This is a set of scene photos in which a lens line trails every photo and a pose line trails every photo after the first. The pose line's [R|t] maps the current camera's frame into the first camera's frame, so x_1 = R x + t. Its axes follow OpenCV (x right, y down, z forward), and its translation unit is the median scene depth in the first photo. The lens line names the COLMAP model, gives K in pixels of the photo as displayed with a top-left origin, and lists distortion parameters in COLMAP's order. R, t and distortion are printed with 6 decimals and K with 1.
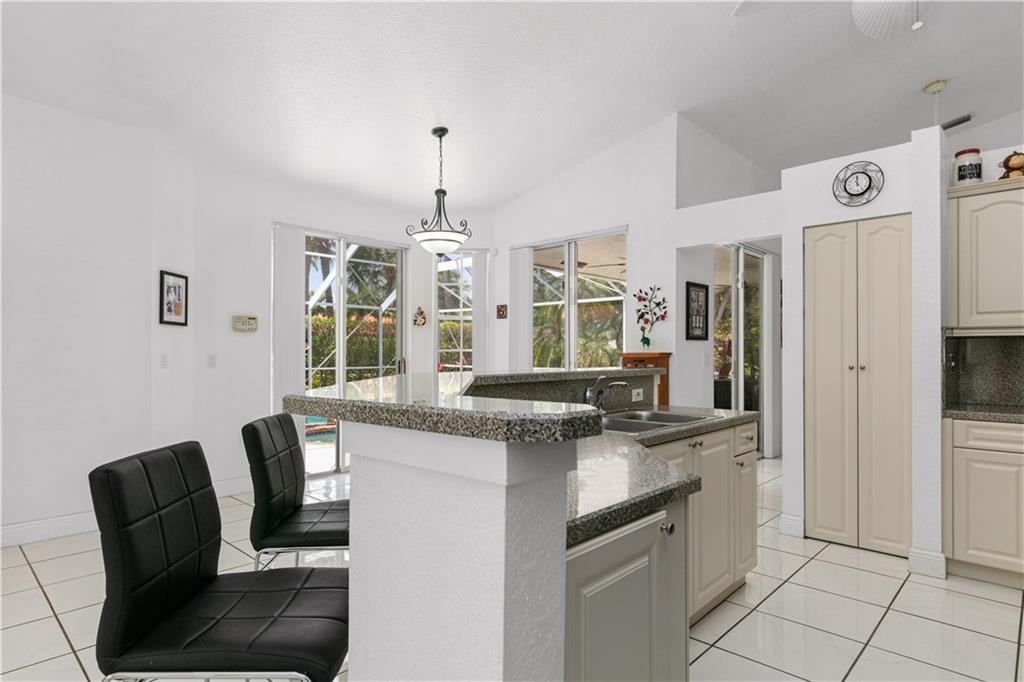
lens RADIAL K [[561.2, 0, 511.0], [0, 561.2, 351.9], [0, 0, 1]] dist [0.003707, -0.000839]
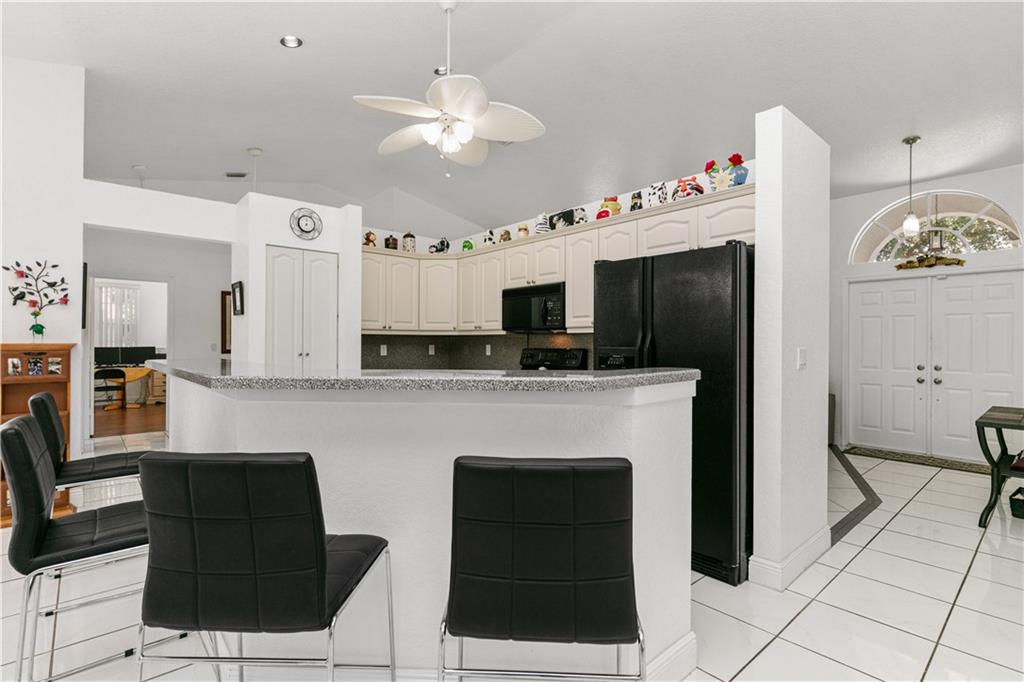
lens RADIAL K [[488.5, 0, 510.3], [0, 488.5, 340.8], [0, 0, 1]] dist [-0.001481, 0.000449]
pose [[0.084138, 0.004264, 0.996445, -0.393787], [-0.004157, 0.999984, -0.003928, -0.002527], [-0.996445, -0.003811, 0.084154, 0.273166]]
